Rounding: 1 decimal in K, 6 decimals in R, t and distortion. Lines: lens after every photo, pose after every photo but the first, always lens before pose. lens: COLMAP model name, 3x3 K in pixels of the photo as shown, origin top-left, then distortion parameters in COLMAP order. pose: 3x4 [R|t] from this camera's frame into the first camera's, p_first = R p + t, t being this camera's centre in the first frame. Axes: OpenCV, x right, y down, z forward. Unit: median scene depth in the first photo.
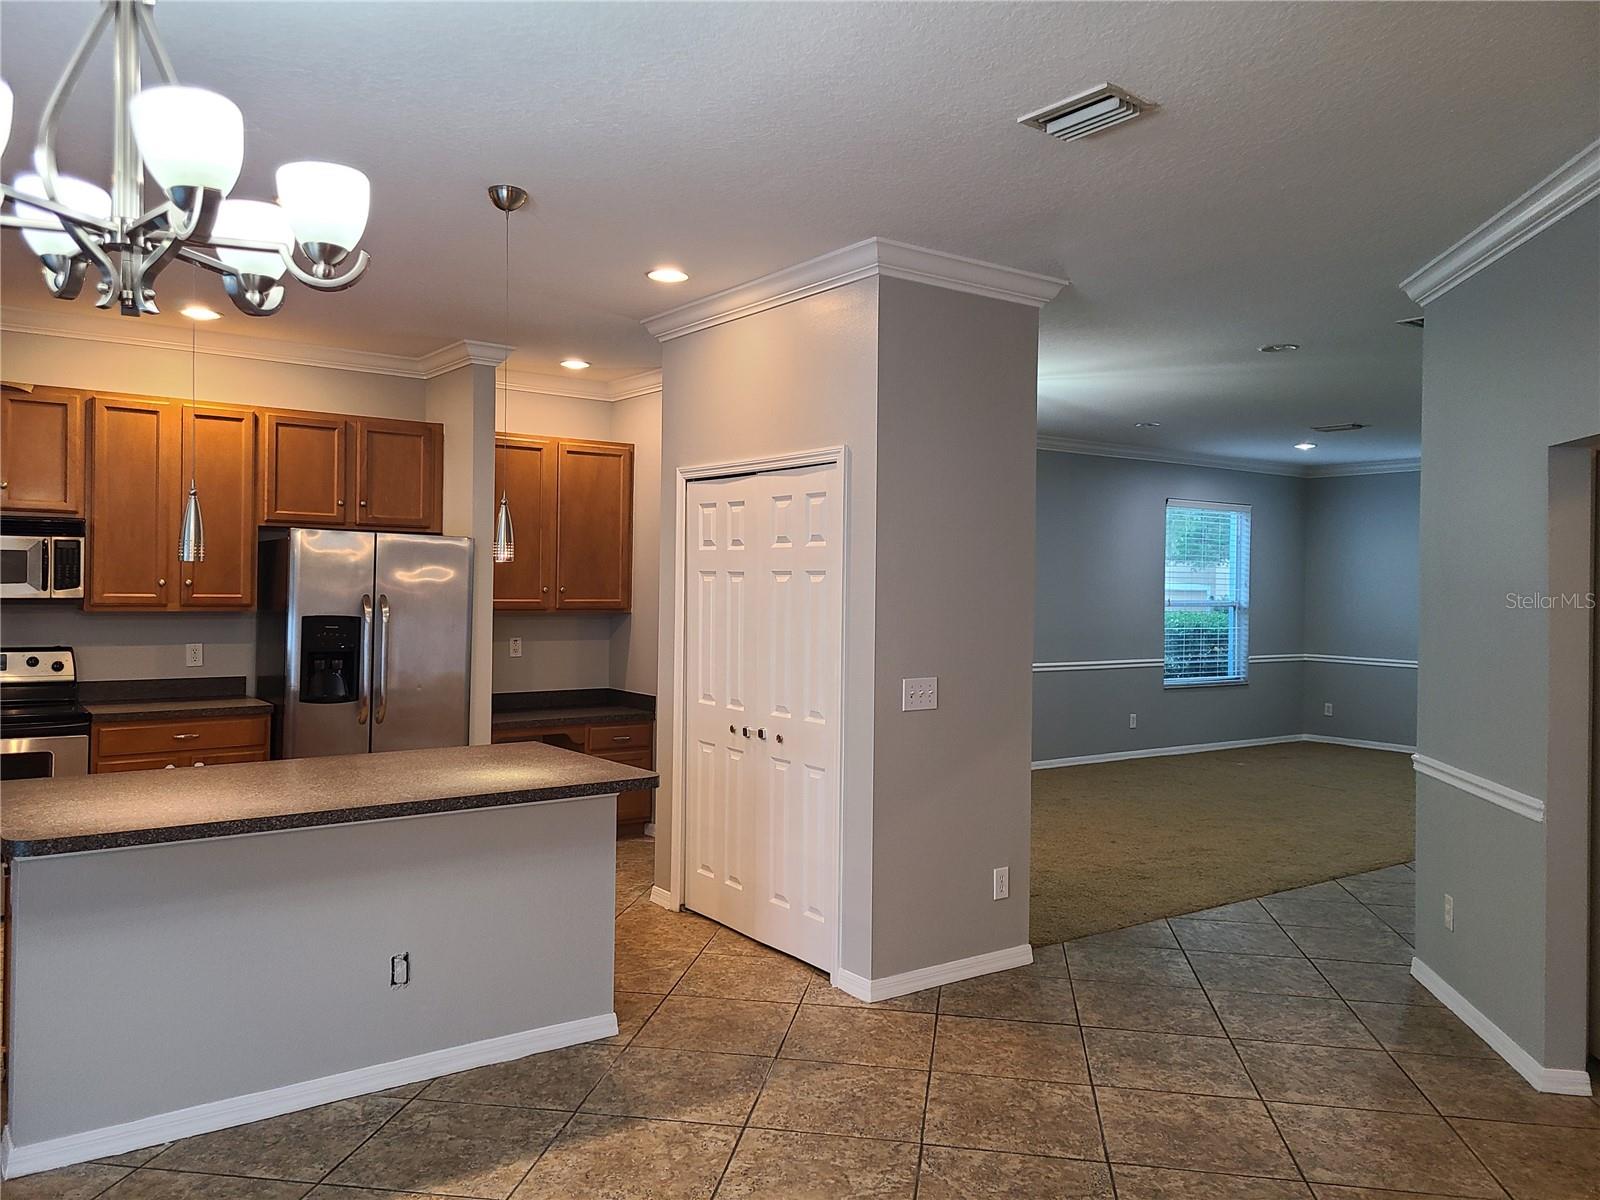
lens RADIAL K [[1190.7, 0, 804.2], [0, 1190.7, 587.7], [0, 0, 1]] dist [0.066095, -0.038052]
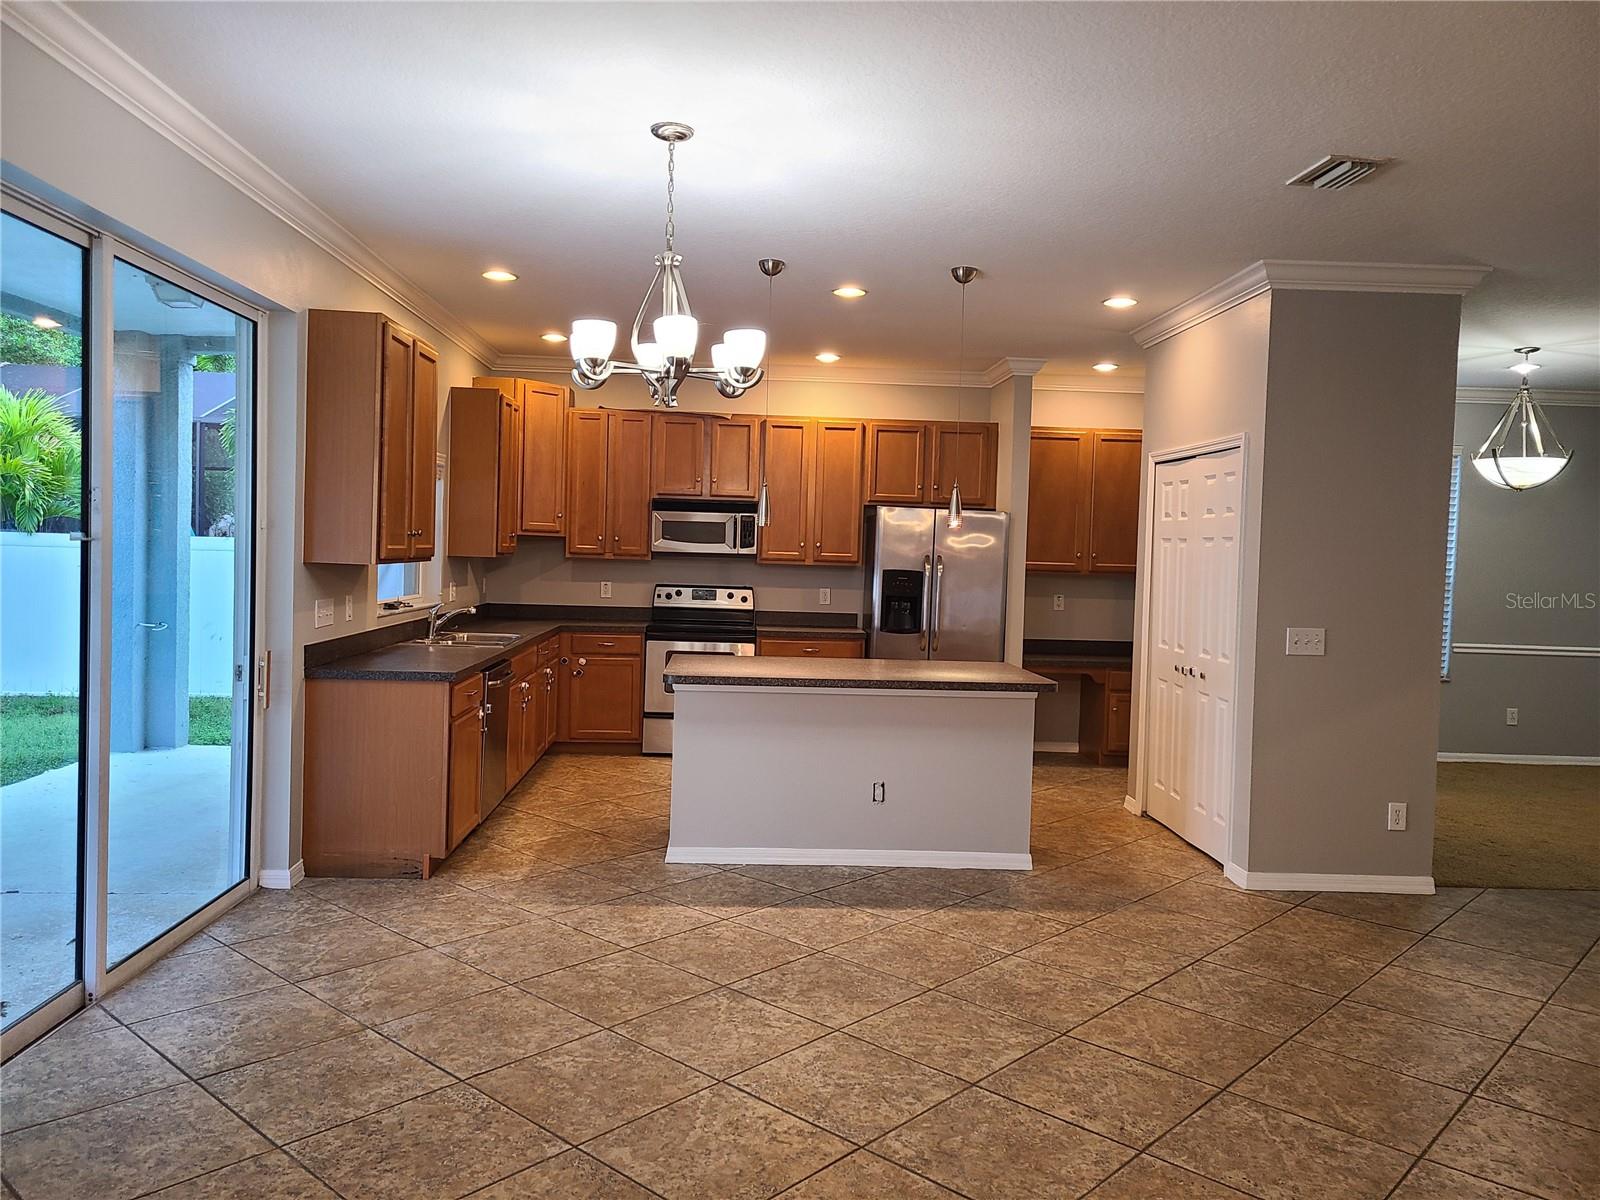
lens RADIAL K [[1190.7, 0, 804.2], [0, 1190.7, 587.7], [0, 0, 1]] dist [0.066095, -0.038052]
pose [[0.840468, 0.028680, -0.541102, 0.258279], [-0.018549, 0.999536, 0.024167, 0.013219], [0.541544, -0.010274, 0.840610, -0.212234]]
